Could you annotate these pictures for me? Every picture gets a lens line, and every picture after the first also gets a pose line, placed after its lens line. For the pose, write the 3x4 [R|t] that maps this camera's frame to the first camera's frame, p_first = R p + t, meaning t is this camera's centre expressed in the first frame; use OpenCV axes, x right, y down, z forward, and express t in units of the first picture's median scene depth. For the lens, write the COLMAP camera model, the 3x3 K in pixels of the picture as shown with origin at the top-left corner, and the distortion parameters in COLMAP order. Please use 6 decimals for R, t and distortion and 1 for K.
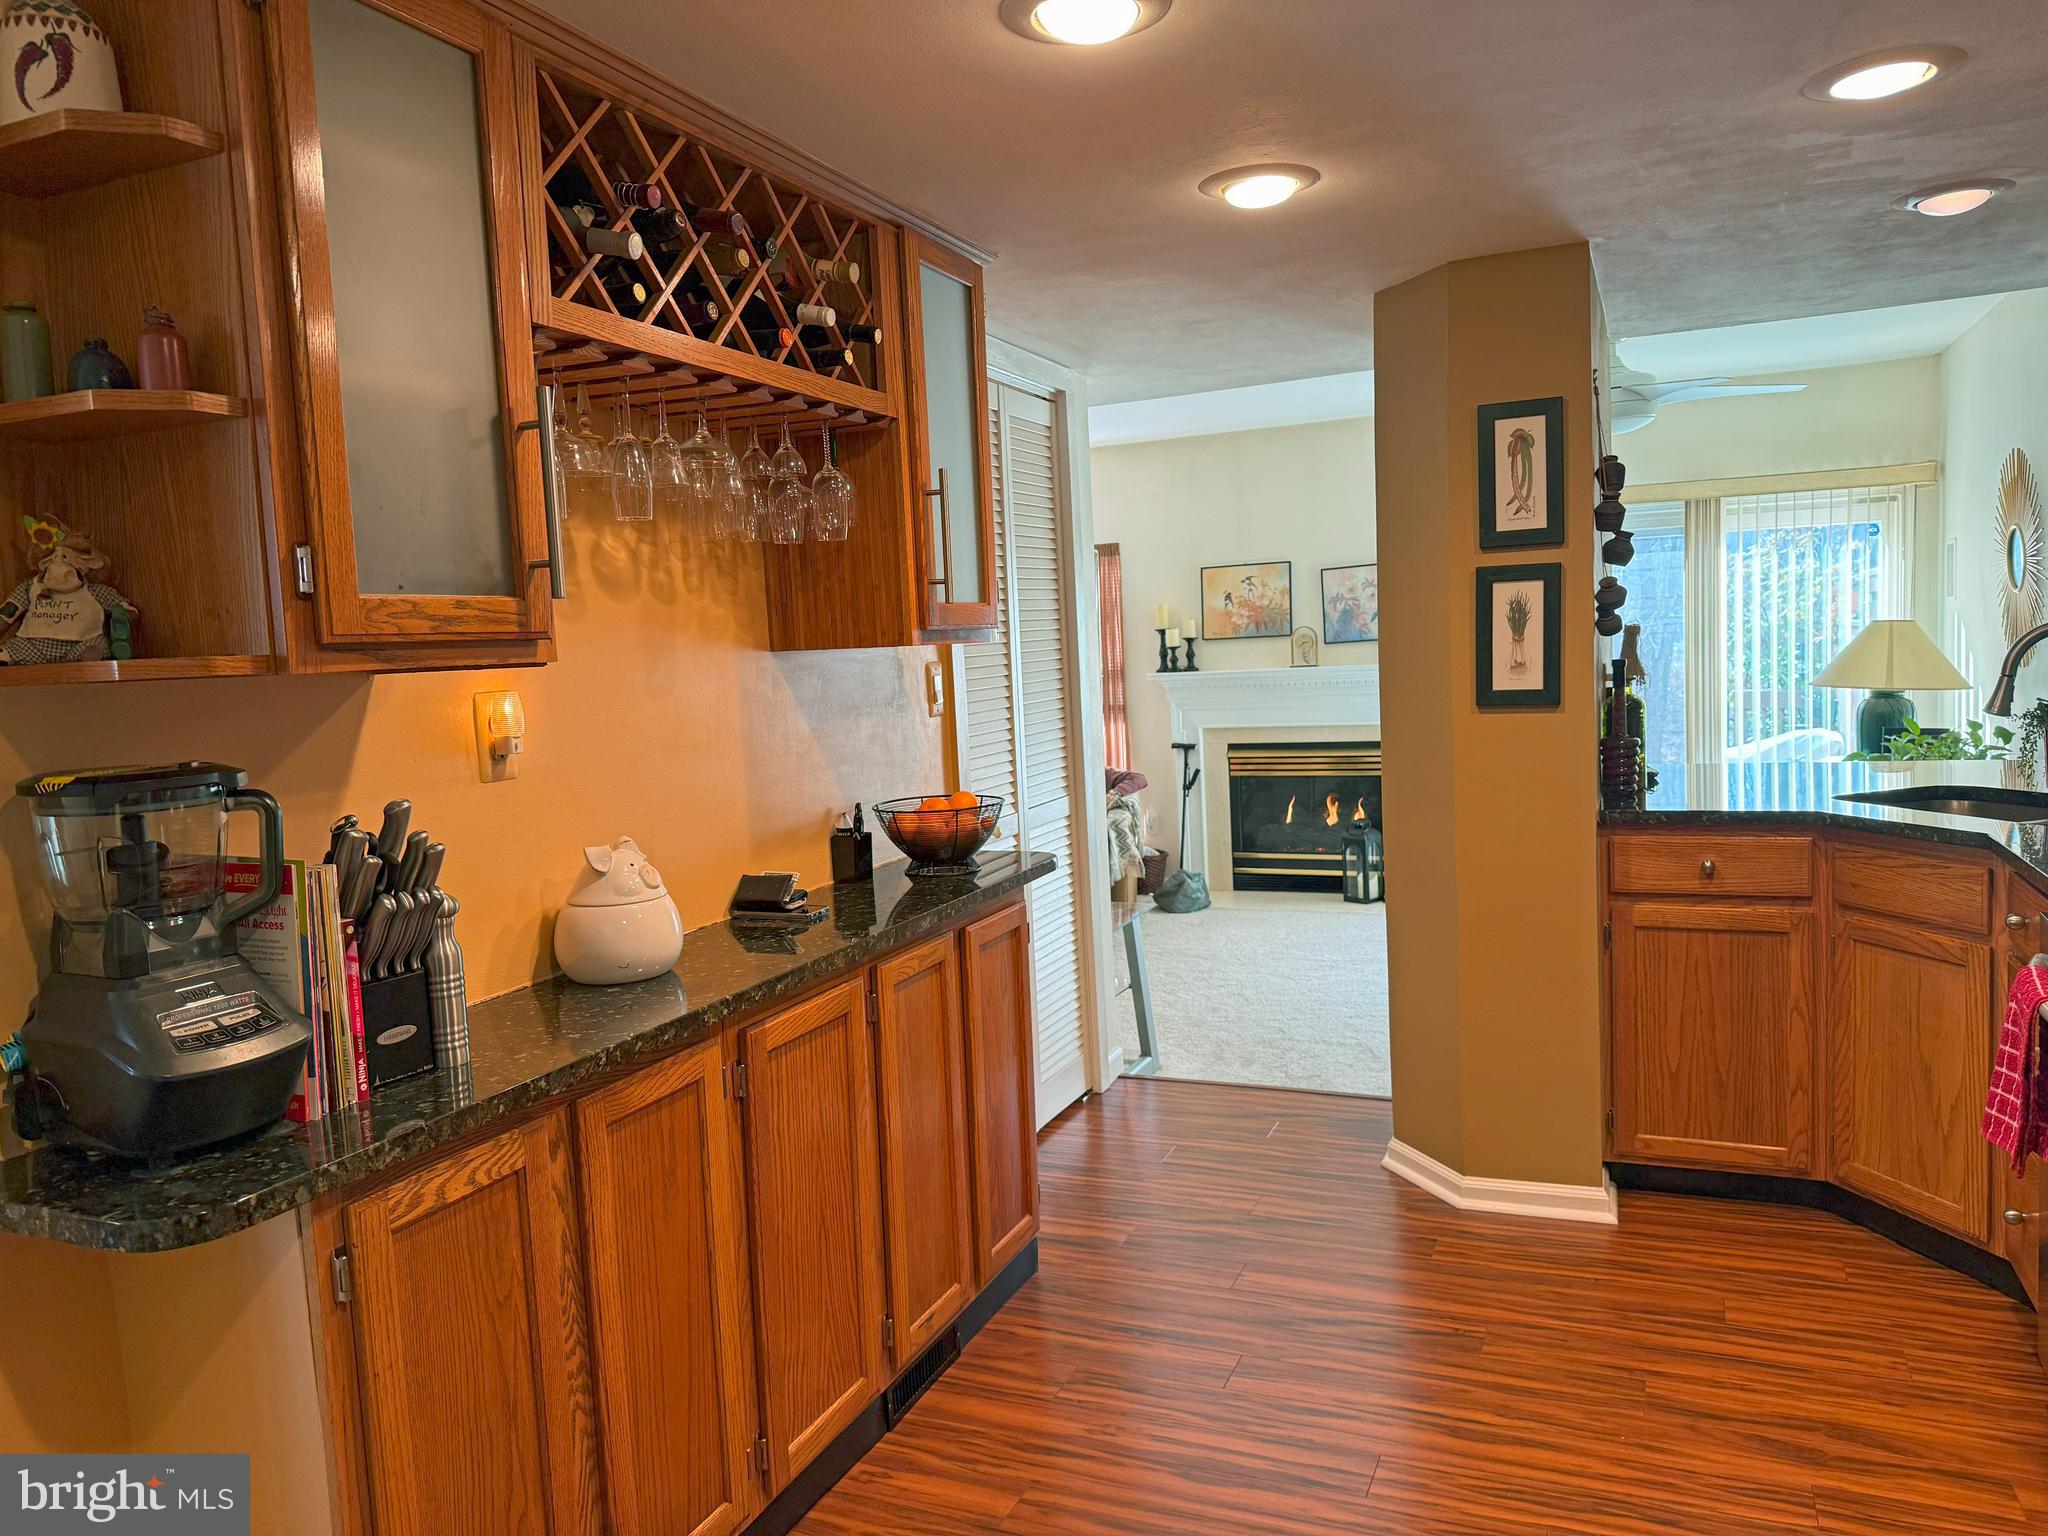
lens RADIAL K [[1448.2, 0, 1024.4], [0, 1448.2, 771.0], [0, 0, 1]] dist [0.024001, -0.024080]
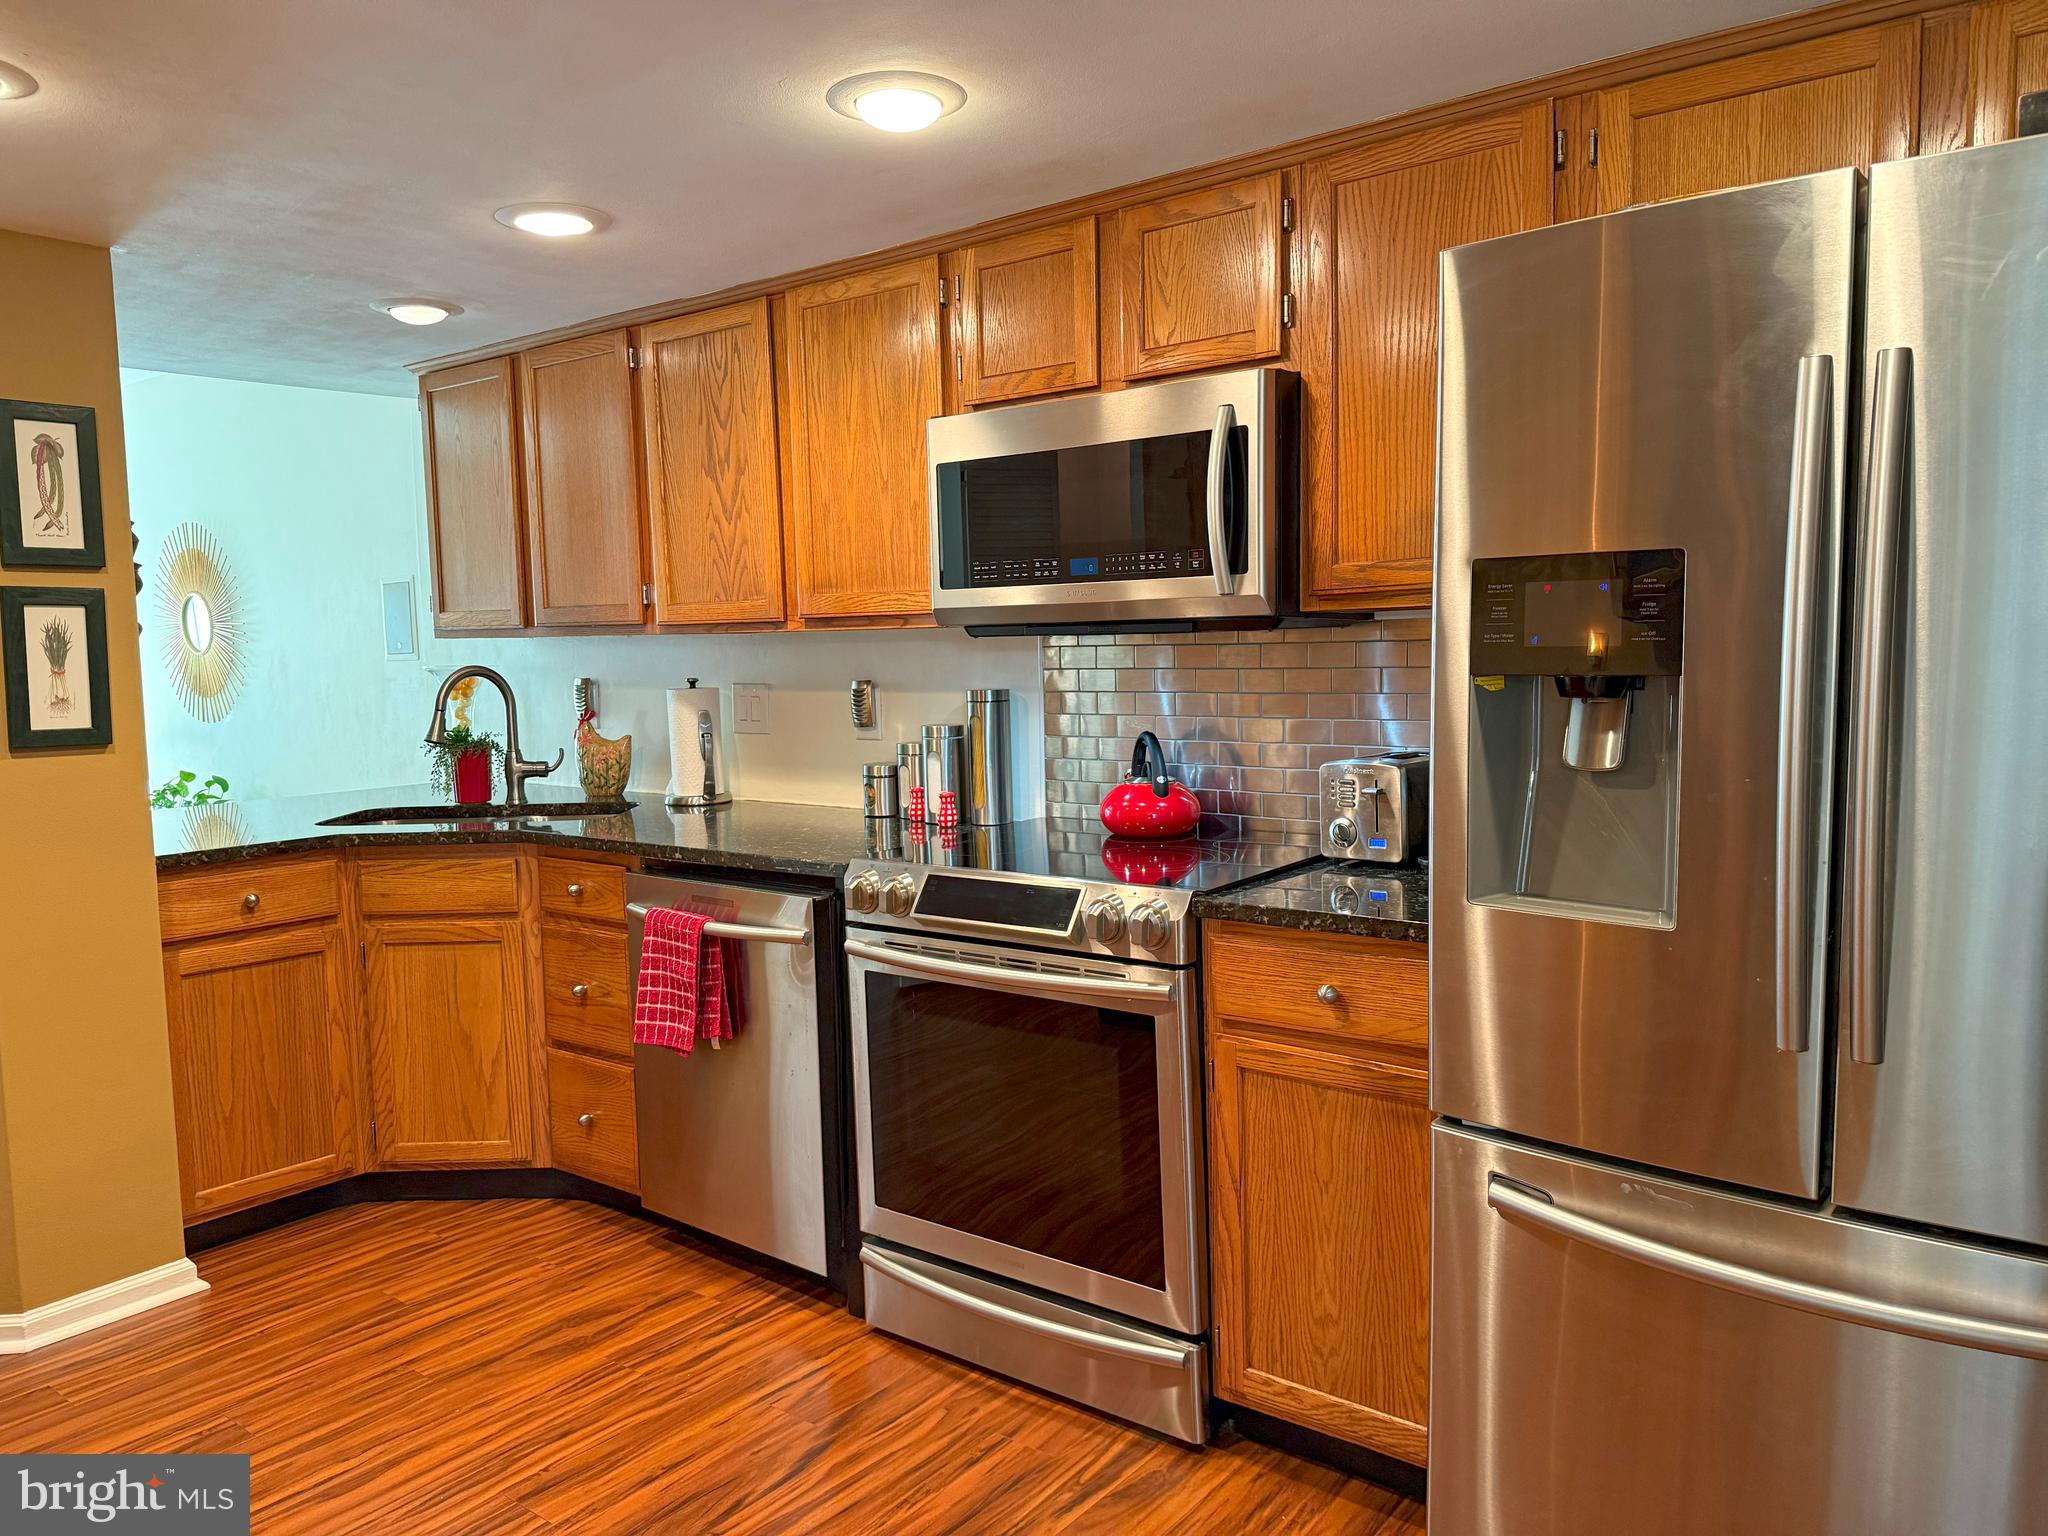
lens RADIAL K [[1448.2, 0, 1022.8], [0, 1448.2, 770.8], [0, 0, 1]] dist [0.024001, -0.024080]
pose [[0.267192, -0.043104, 0.962679, -0.366318], [0.101195, 0.994731, 0.016452, 0.014005], [-0.958315, 0.093022, 0.270146, 0.210699]]
